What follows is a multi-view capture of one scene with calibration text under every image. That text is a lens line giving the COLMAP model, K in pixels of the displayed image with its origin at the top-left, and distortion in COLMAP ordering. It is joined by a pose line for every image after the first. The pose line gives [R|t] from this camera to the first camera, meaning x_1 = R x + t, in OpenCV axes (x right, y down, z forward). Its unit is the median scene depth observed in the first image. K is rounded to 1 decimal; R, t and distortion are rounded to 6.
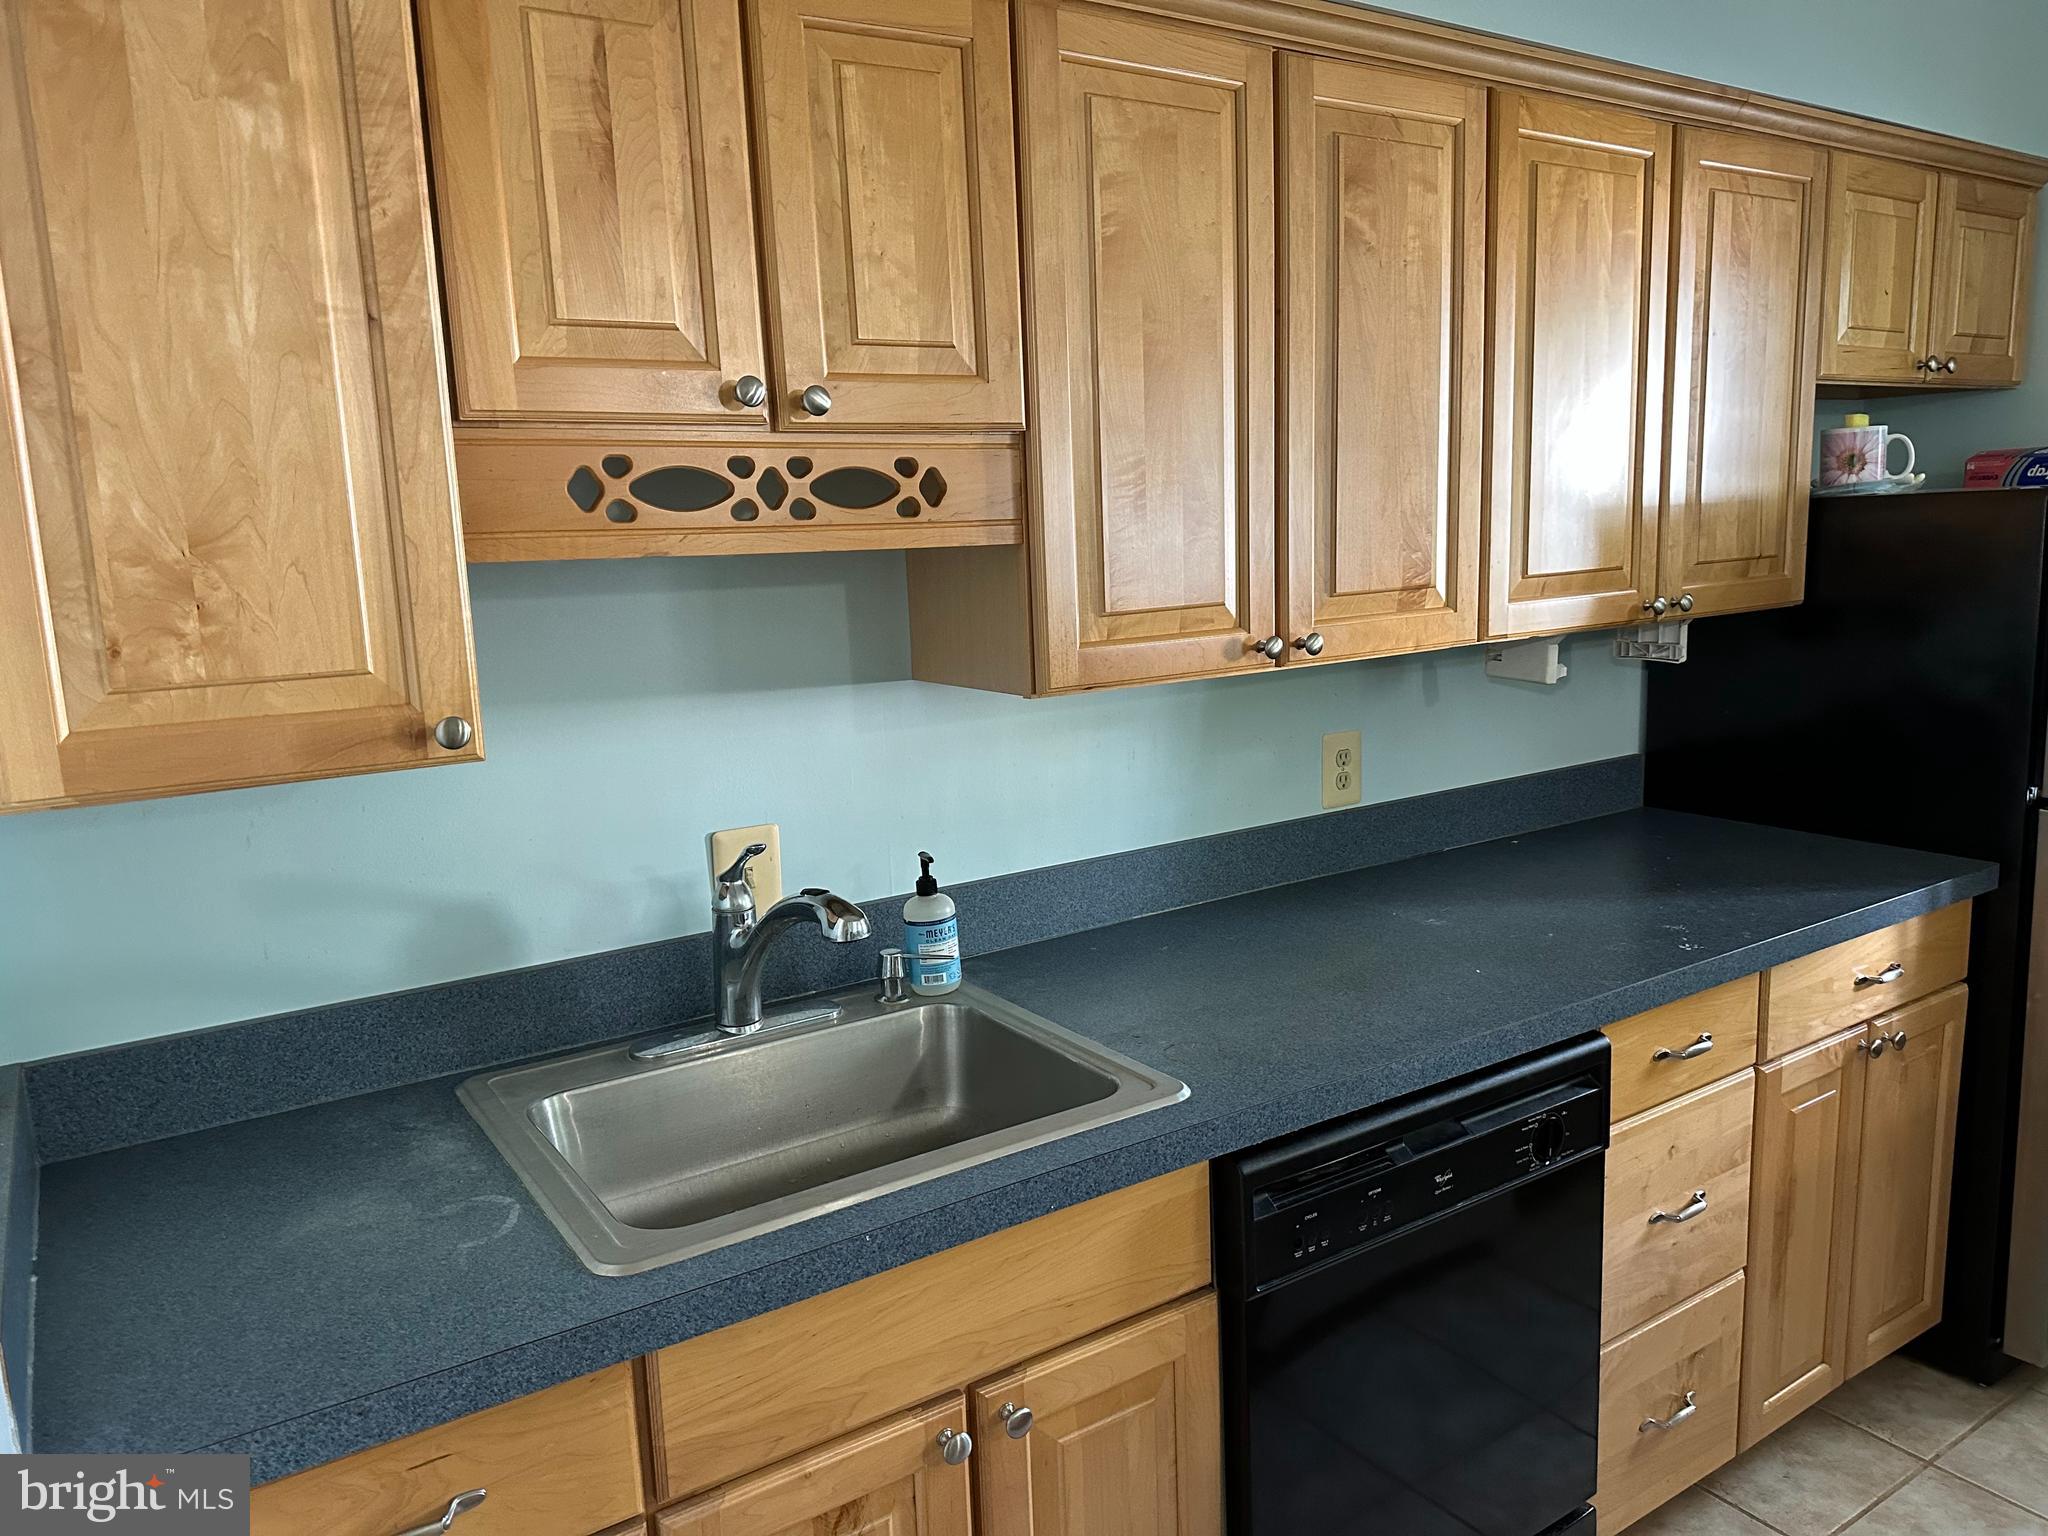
lens RADIAL K [[1449.5, 0, 1024.3], [0, 1449.5, 768.5], [0, 0, 1]] dist [0.003473, -0.000319]
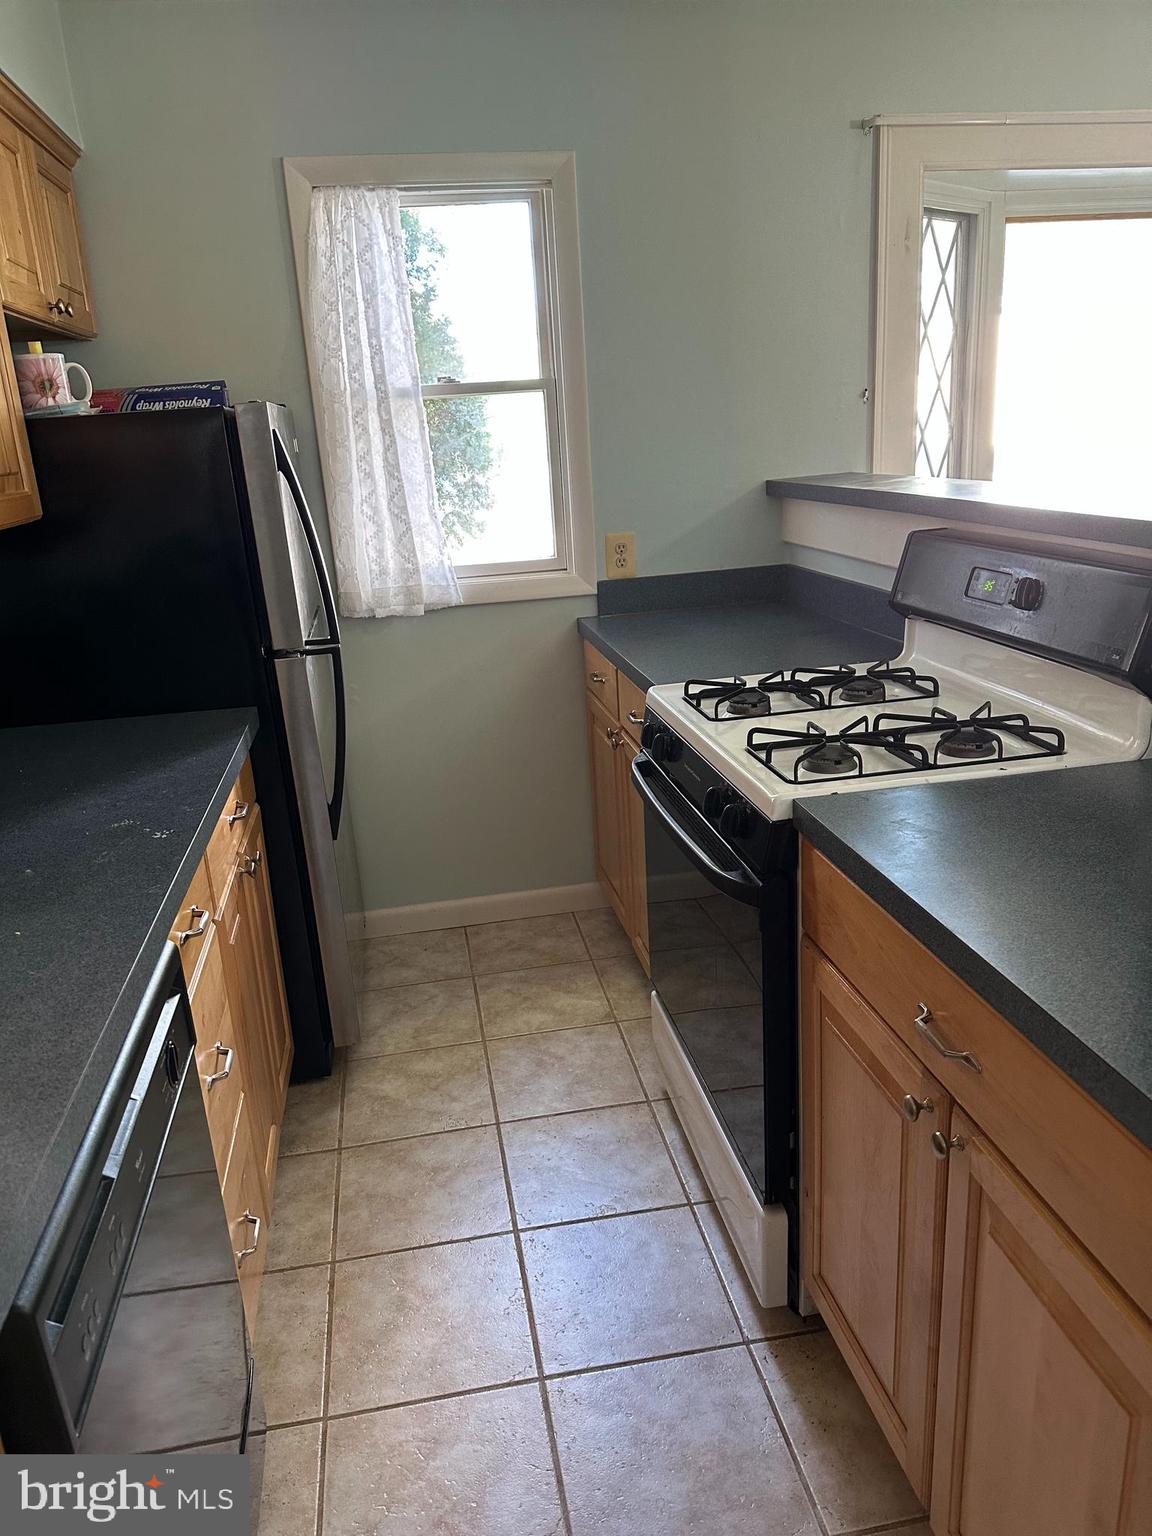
lens RADIAL K [[1087.2, 0, 573.2], [0, 1087.2, 768.4], [0, 0, 1]] dist [0.003473, -0.000319]
pose [[0.400866, -0.261260, 0.878095, -0.077081], [0.197943, 0.960535, 0.195424, -0.013472], [-0.894497, 0.095474, 0.436760, 0.308787]]
